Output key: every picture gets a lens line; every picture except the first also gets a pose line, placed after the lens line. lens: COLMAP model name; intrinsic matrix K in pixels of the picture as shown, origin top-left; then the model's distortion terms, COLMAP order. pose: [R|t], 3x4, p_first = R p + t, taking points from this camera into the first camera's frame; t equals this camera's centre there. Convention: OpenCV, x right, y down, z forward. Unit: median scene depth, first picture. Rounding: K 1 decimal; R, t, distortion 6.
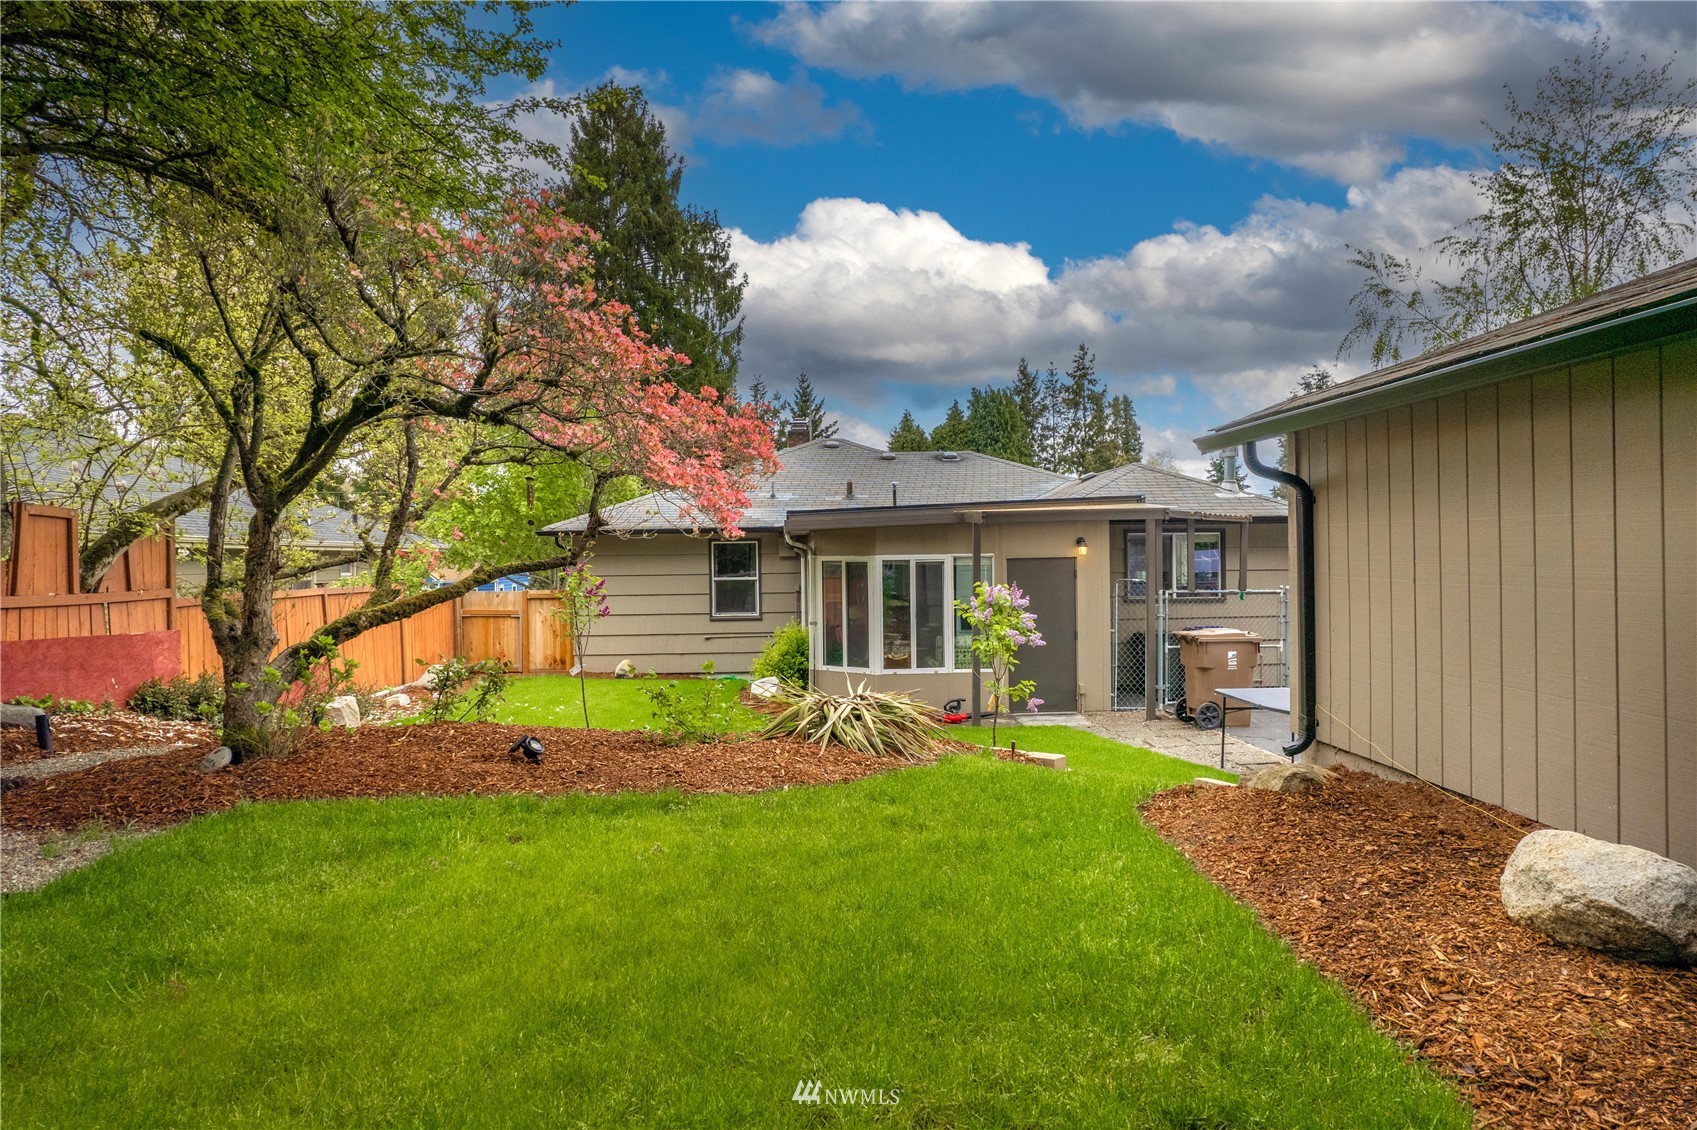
lens RADIAL K [[1100.2, 0, 848.5], [0, 1100.2, 565.0], [0, 0, 1]] dist [-0.091897, 0.087228]
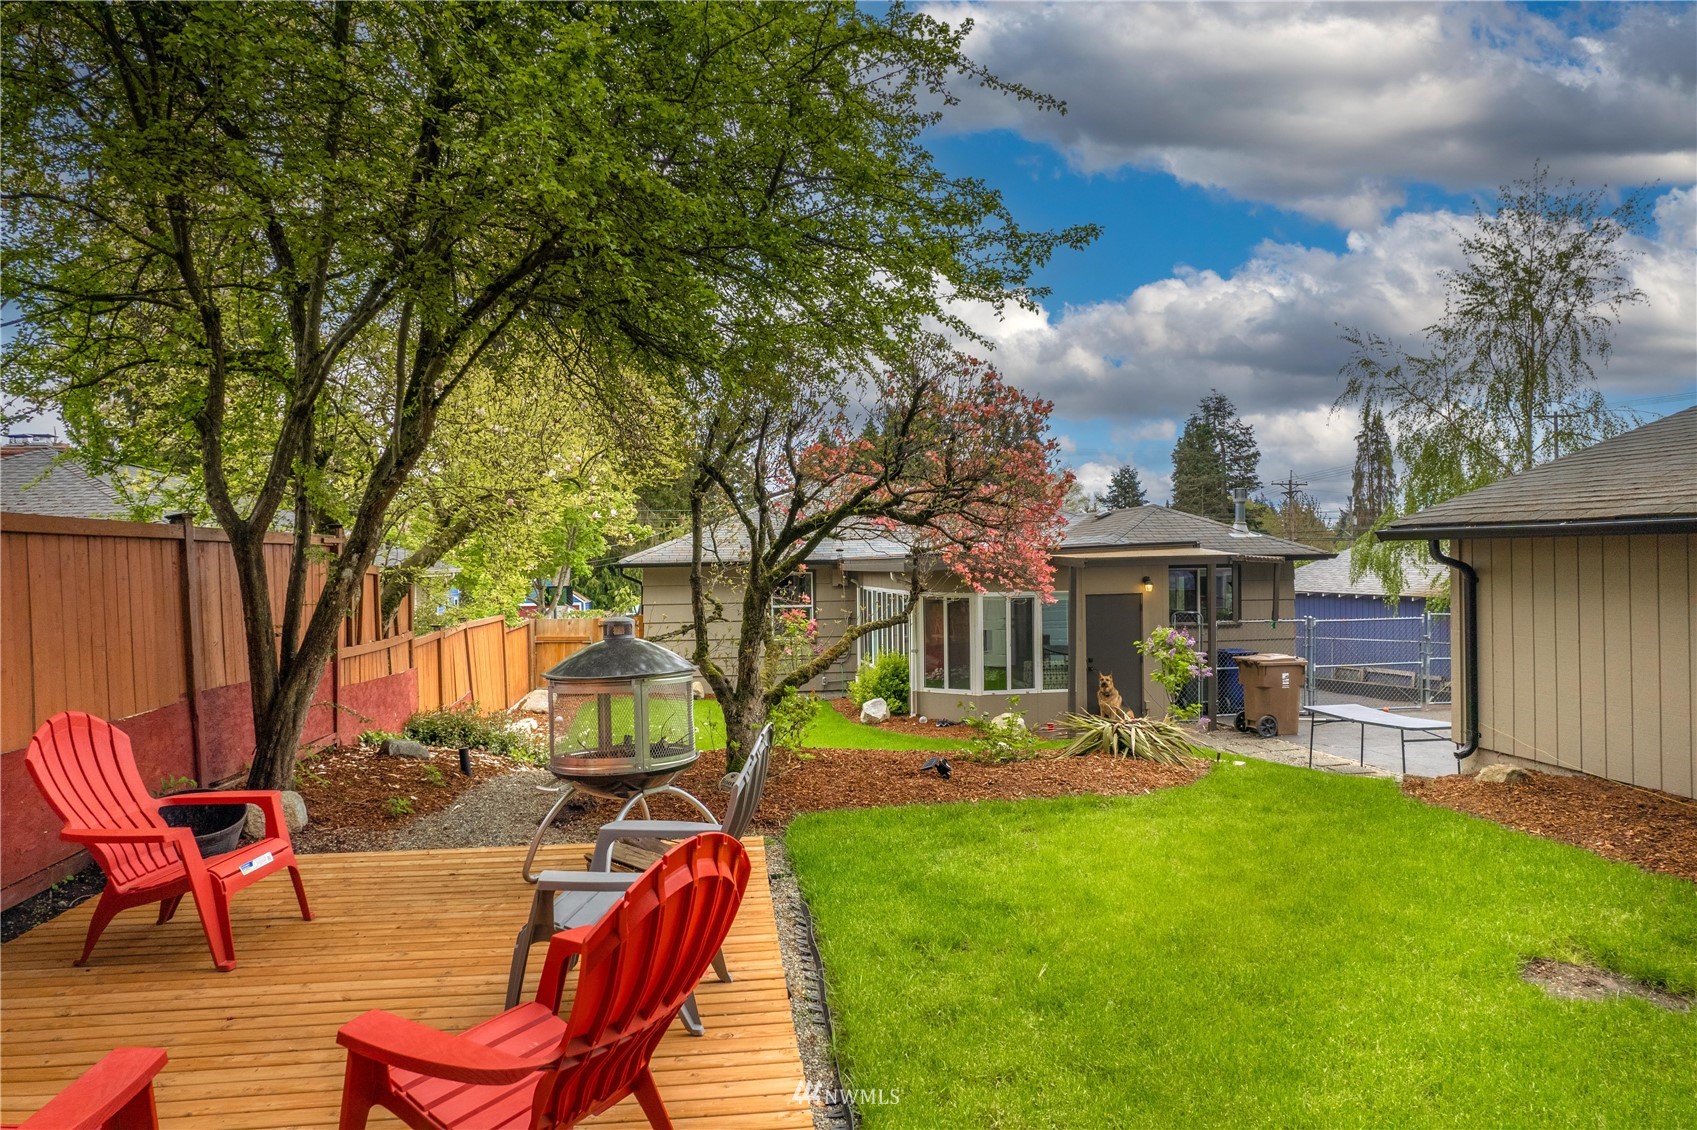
lens RADIAL K [[1100.2, 0, 848.5], [0, 1100.2, 565.0], [0, 0, 1]] dist [-0.091897, 0.087228]
pose [[0.994453, -0.000857, 0.105182, -0.232071], [0.001627, 0.999973, -0.007232, -0.029851], [-0.105173, 0.007363, 0.994427, -0.138646]]
